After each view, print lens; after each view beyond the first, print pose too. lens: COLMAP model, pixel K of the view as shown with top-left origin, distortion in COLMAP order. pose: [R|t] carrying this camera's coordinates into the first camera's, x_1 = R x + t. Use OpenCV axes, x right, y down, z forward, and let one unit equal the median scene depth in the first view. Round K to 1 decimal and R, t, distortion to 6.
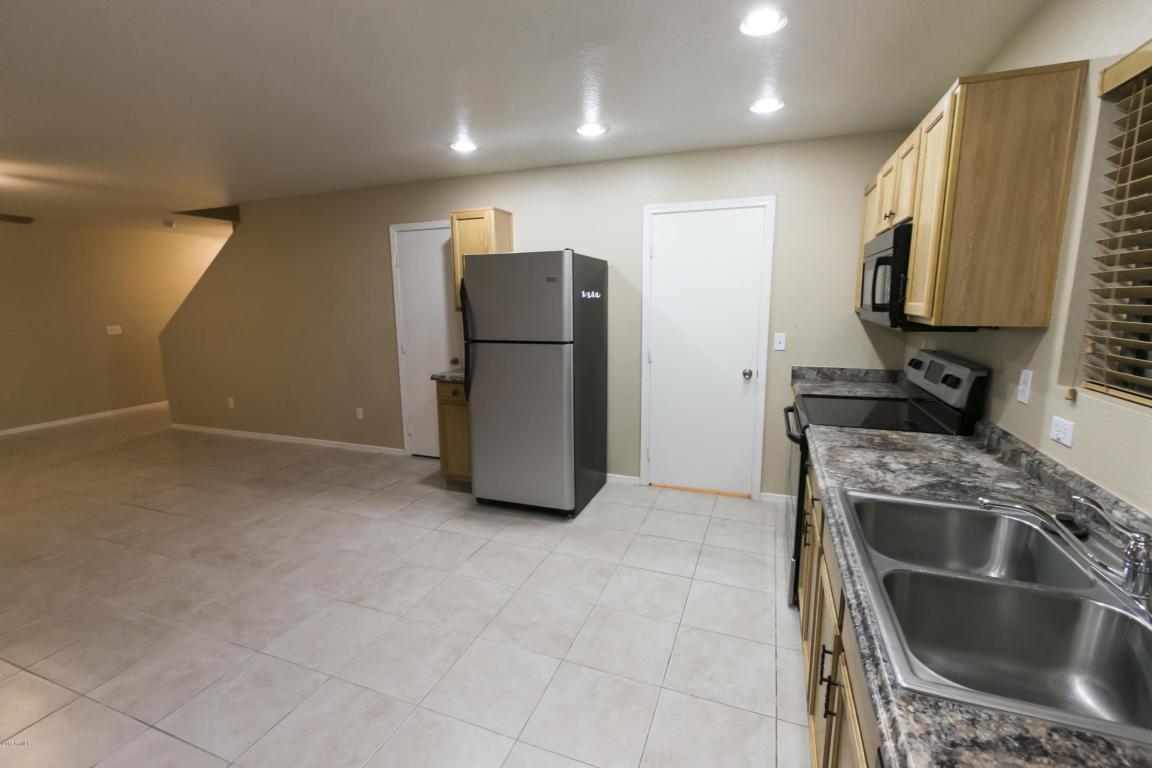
lens RADIAL K [[507.9, 0, 575.1], [0, 507.9, 384.3], [0, 0, 1]] dist [-0.000853, -0.000246]
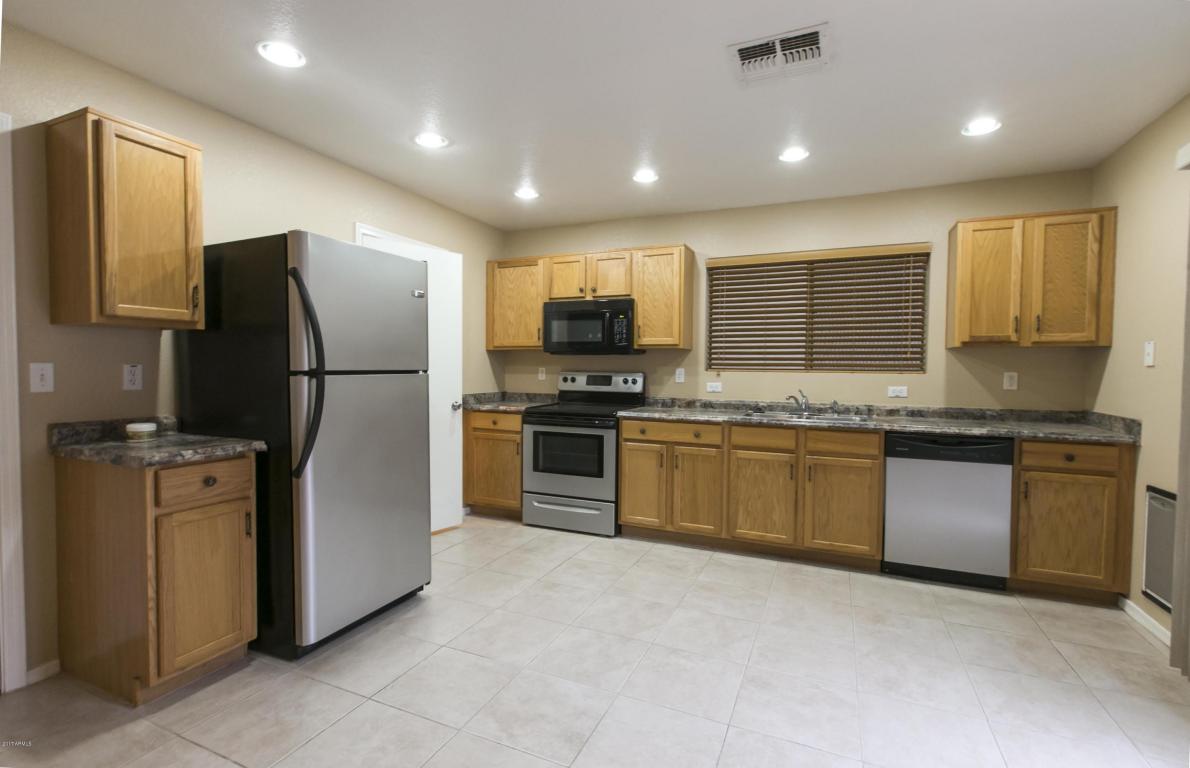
lens RADIAL K [[530.5, 0, 597.8], [0, 530.5, 384.3], [0, 0, 1]] dist [-0.004403, -0.000262]
pose [[0.058536, -0.023788, 0.998002, -0.825592], [0.159926, 0.987028, 0.014146, -0.027027], [-0.985392, 0.158778, 0.061581, 0.641739]]
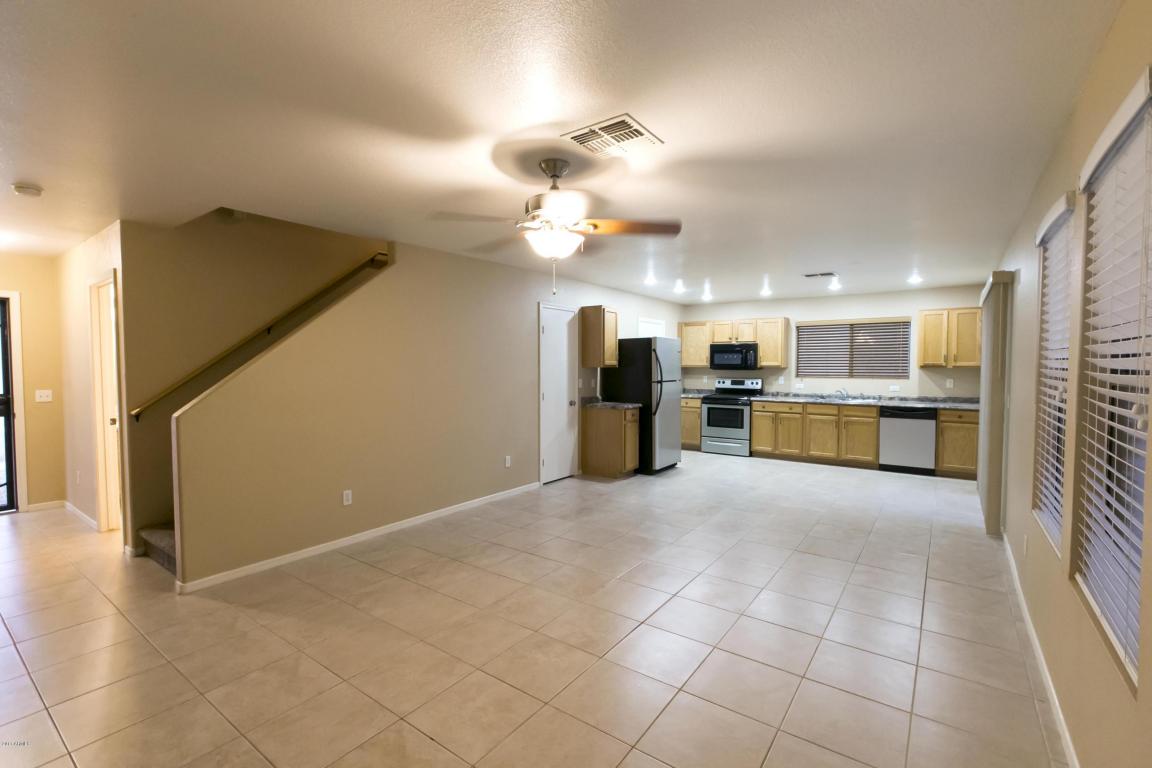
lens RADIAL K [[507.9, 0, 572.9], [0, 507.9, 385.5], [0, 0, 1]] dist [-0.000853, -0.000246]
pose [[0.272517, -0.029336, 0.961704, -2.127176], [0.159559, 0.987073, -0.015104, -0.095647], [-0.948828, 0.157565, 0.273675, 0.804109]]
